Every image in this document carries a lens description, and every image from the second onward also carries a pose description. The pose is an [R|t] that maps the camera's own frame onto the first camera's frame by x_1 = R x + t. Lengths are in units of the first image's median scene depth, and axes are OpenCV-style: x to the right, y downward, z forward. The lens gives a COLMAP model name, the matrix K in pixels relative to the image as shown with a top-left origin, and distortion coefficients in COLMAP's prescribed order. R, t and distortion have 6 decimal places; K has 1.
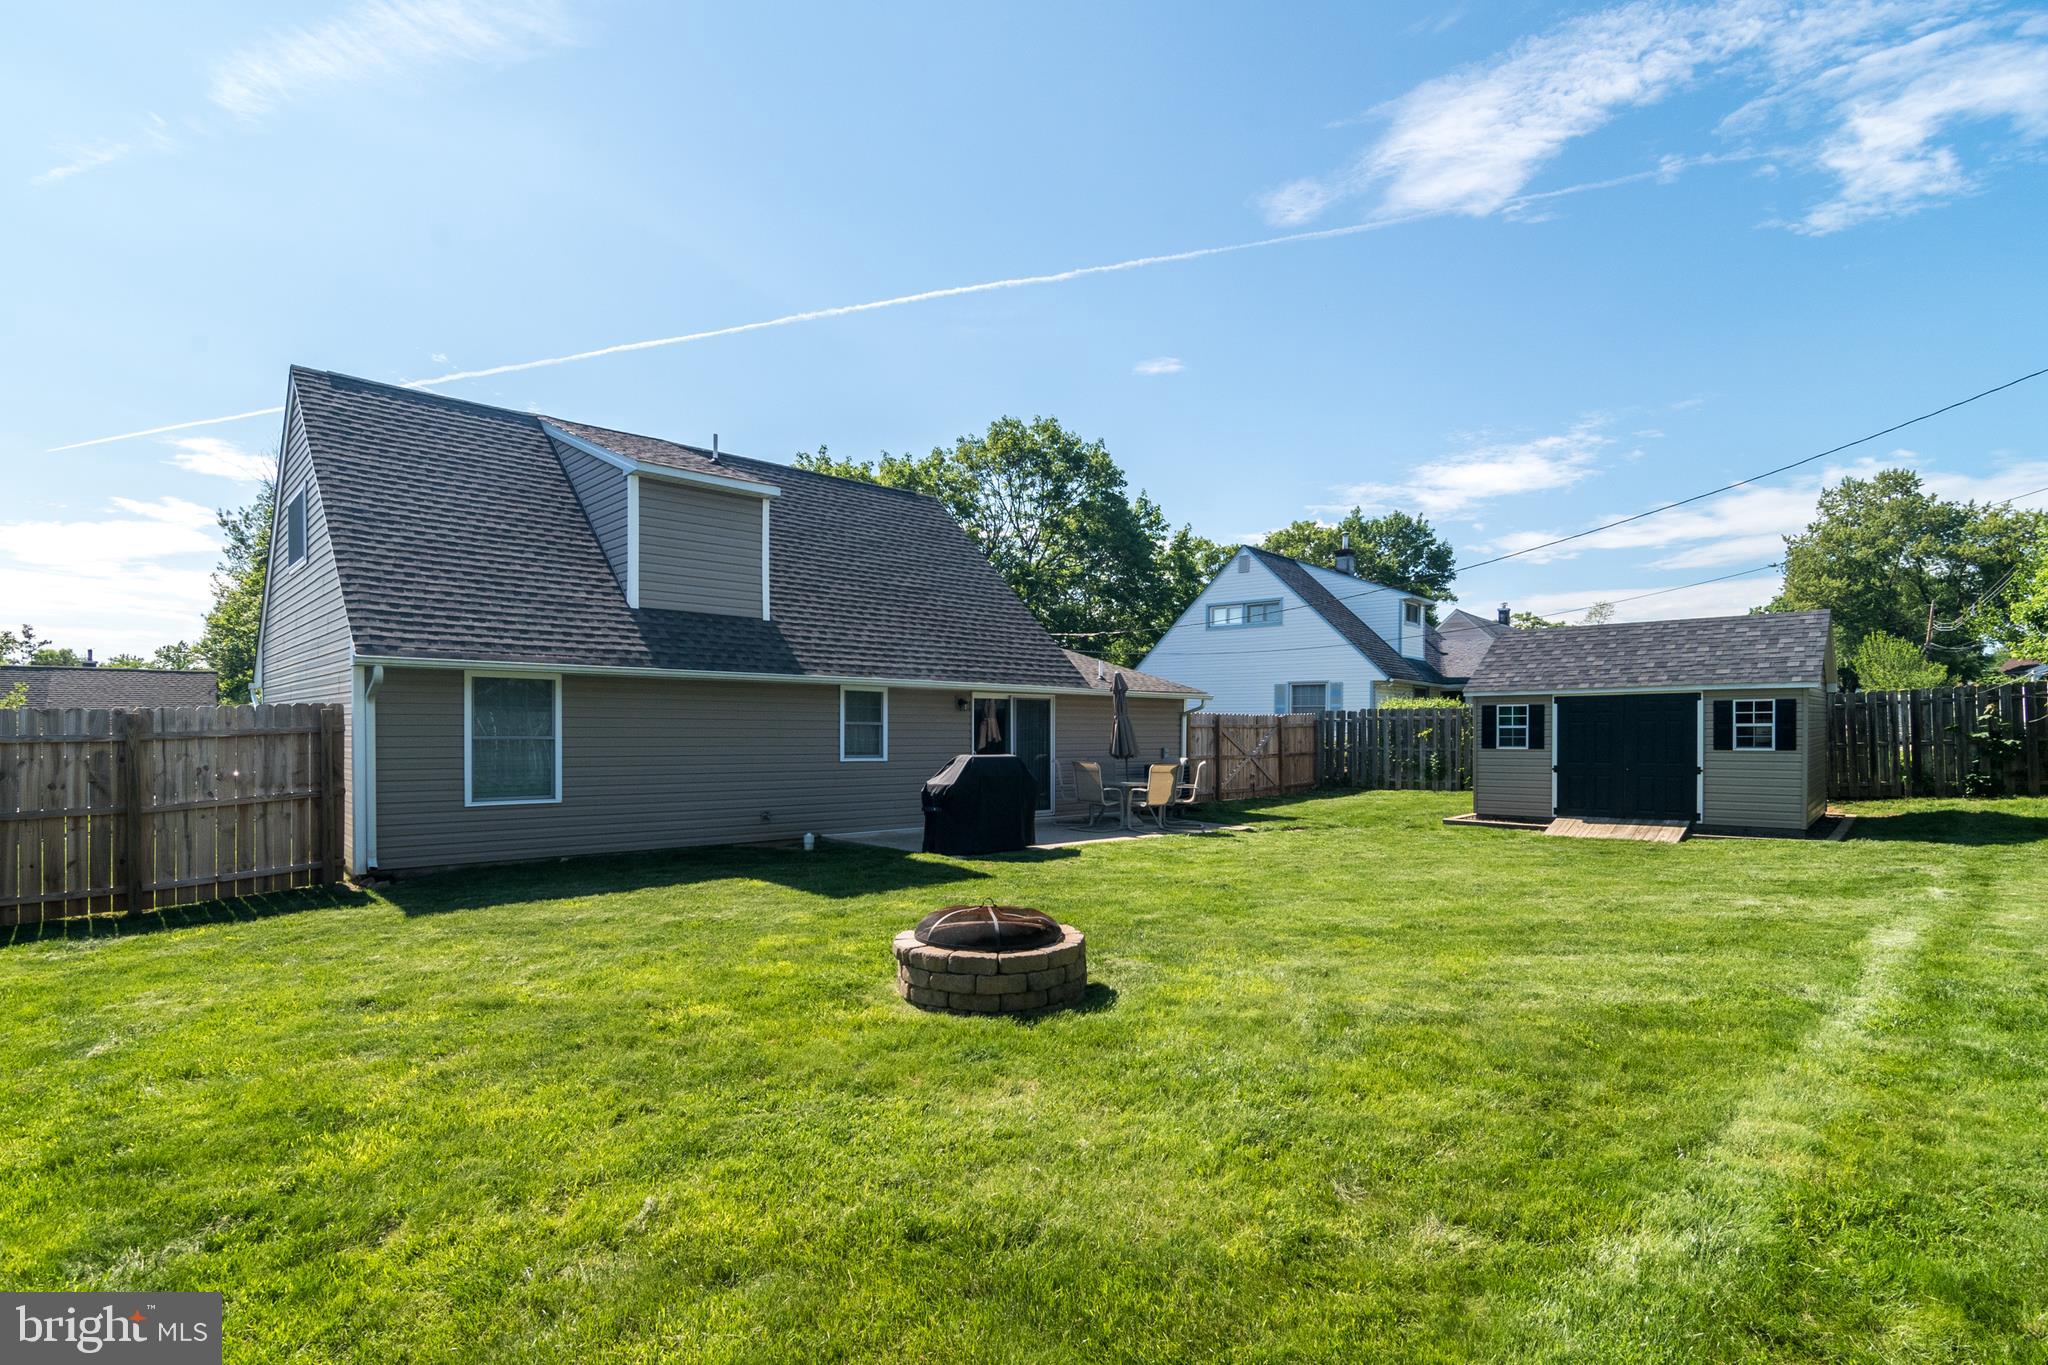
lens RADIAL K [[1016.2, 0, 1036.8], [0, 1016.2, 741.5], [0, 0, 1]] dist [0.000488, 0.004930]
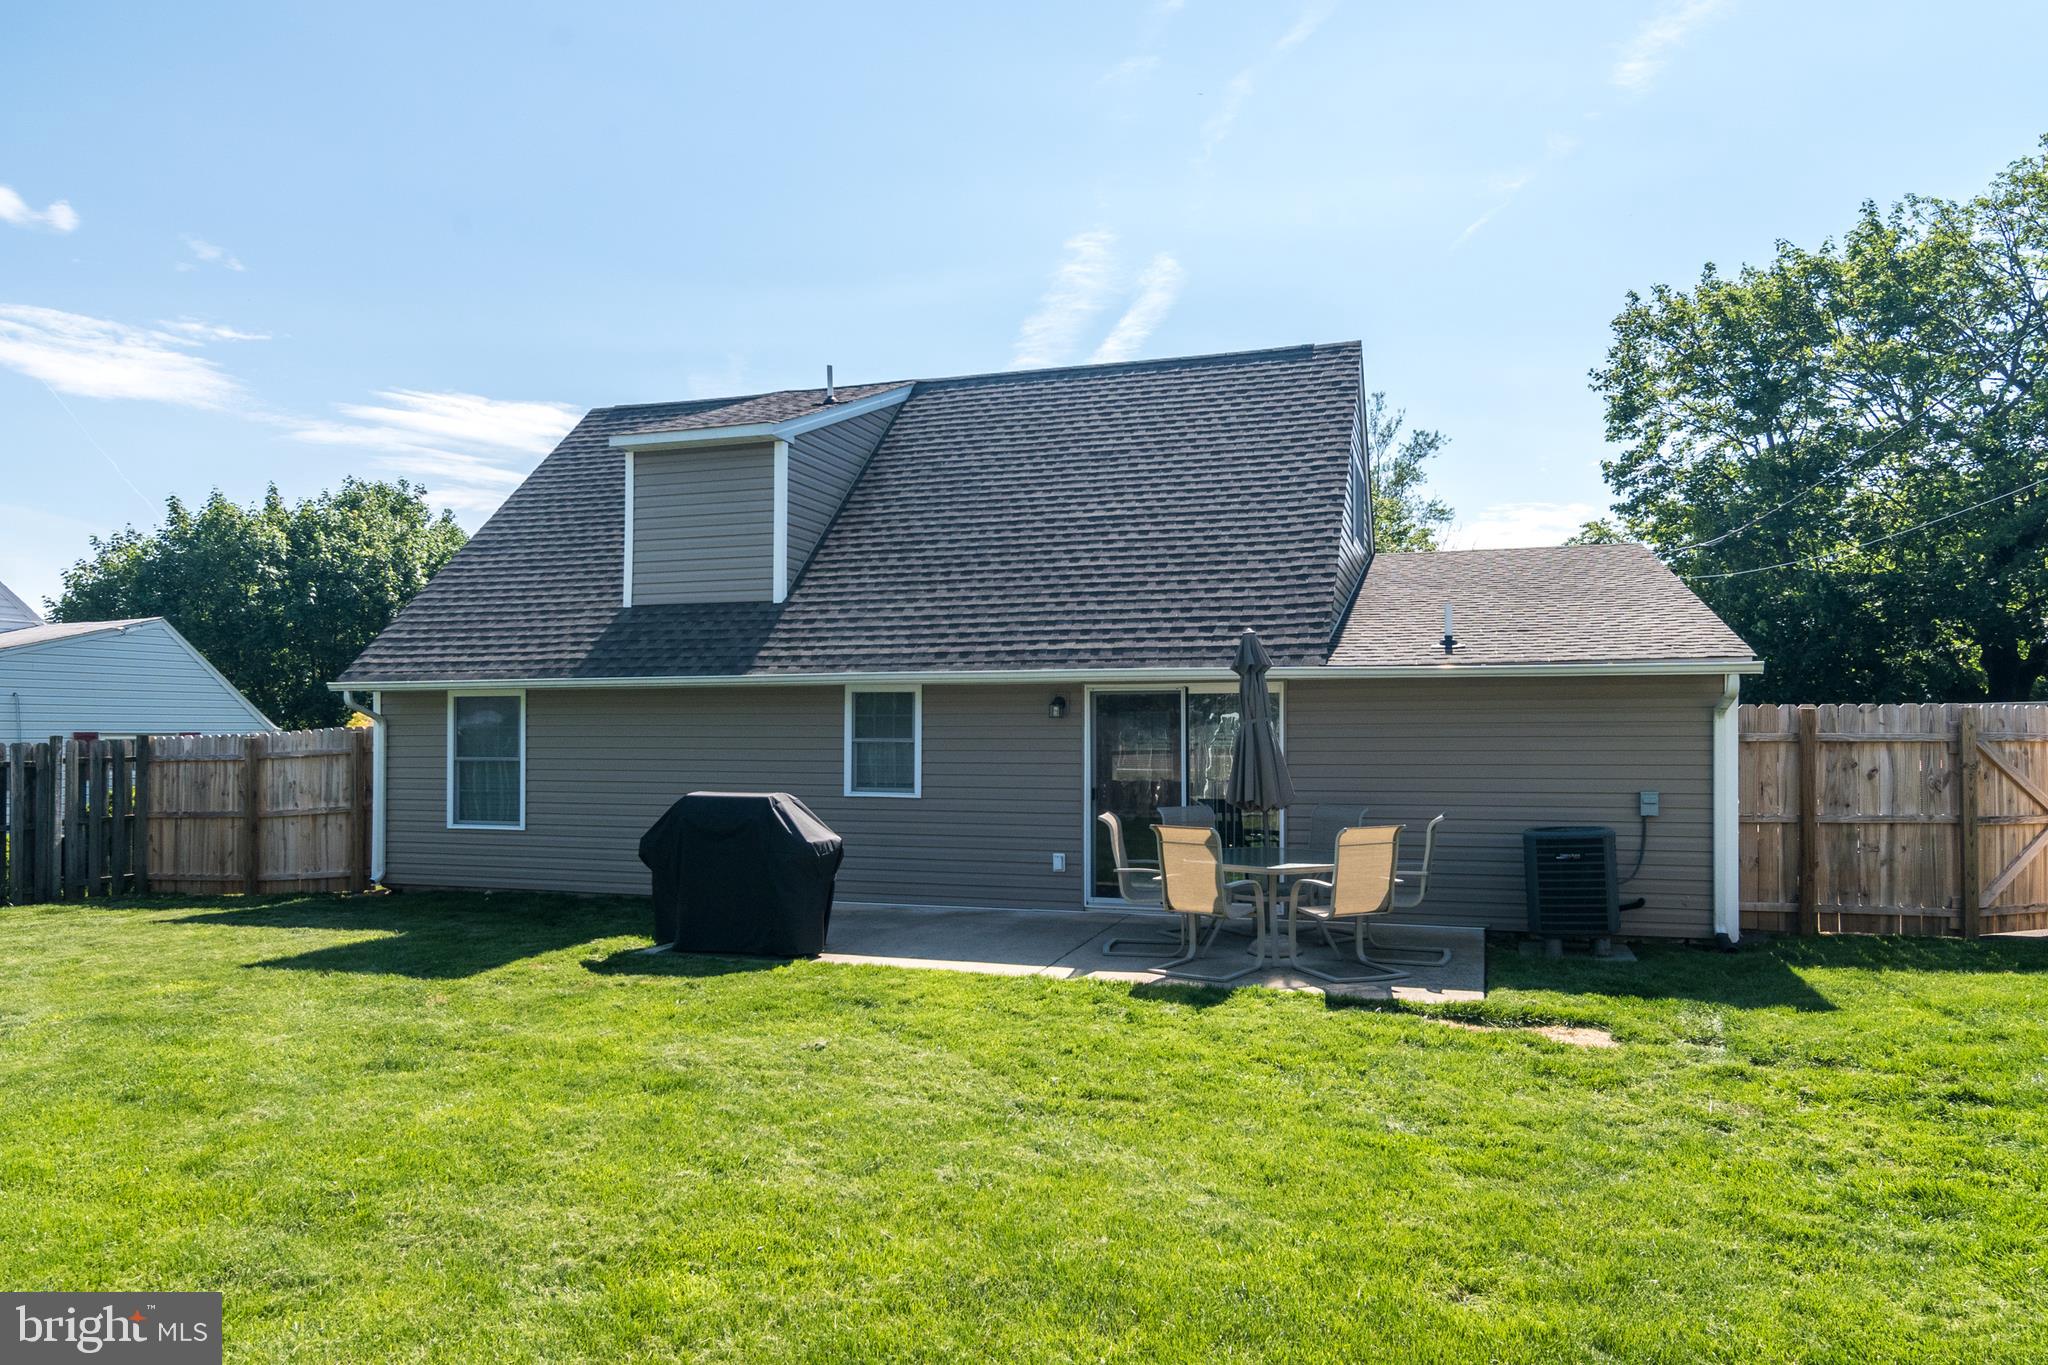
lens RADIAL K [[1299.1, 0, 1026.4], [0, 1299.1, 724.0], [0, 0, 1]] dist [0.002646, -0.000828]
pose [[0.484864, -0.012926, -0.874494, 0.604217], [-0.006432, 0.999811, -0.018345, -0.013045], [0.874566, 0.014520, 0.484689, 0.645132]]
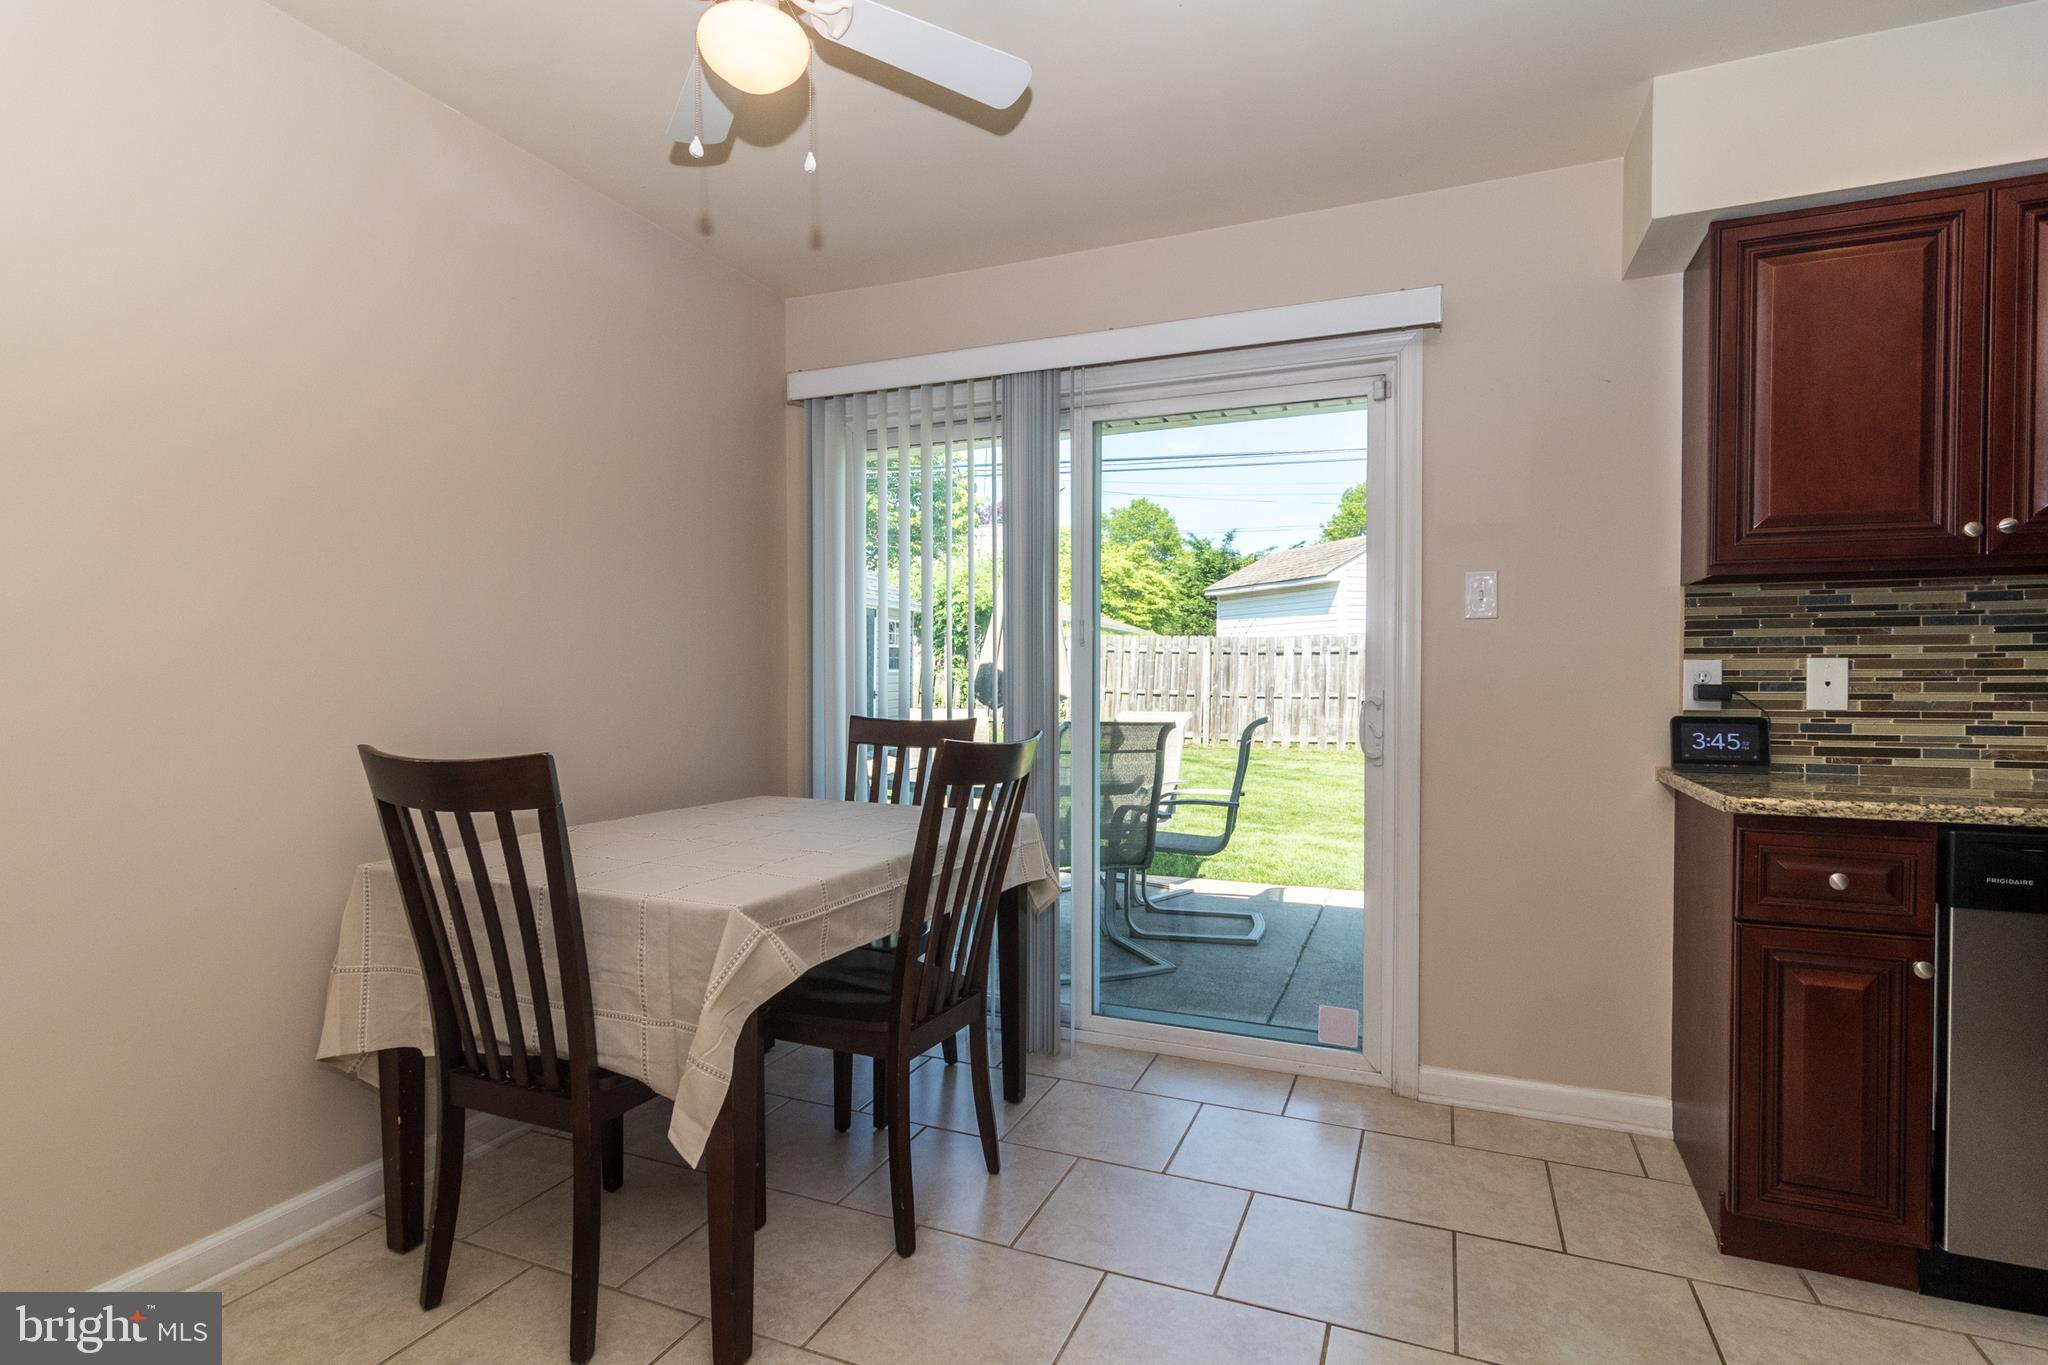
lens RADIAL K [[1016.2, 0, 1039.0], [0, 1016.2, 691.8], [0, 0, 1]] dist [0.000488, 0.004930]
pose [[-0.401141, -0.020072, 0.915796, -0.232885], [0.006598, 0.999671, 0.024800, 0.003697], [-0.915992, 0.015991, -0.400877, 1.197454]]
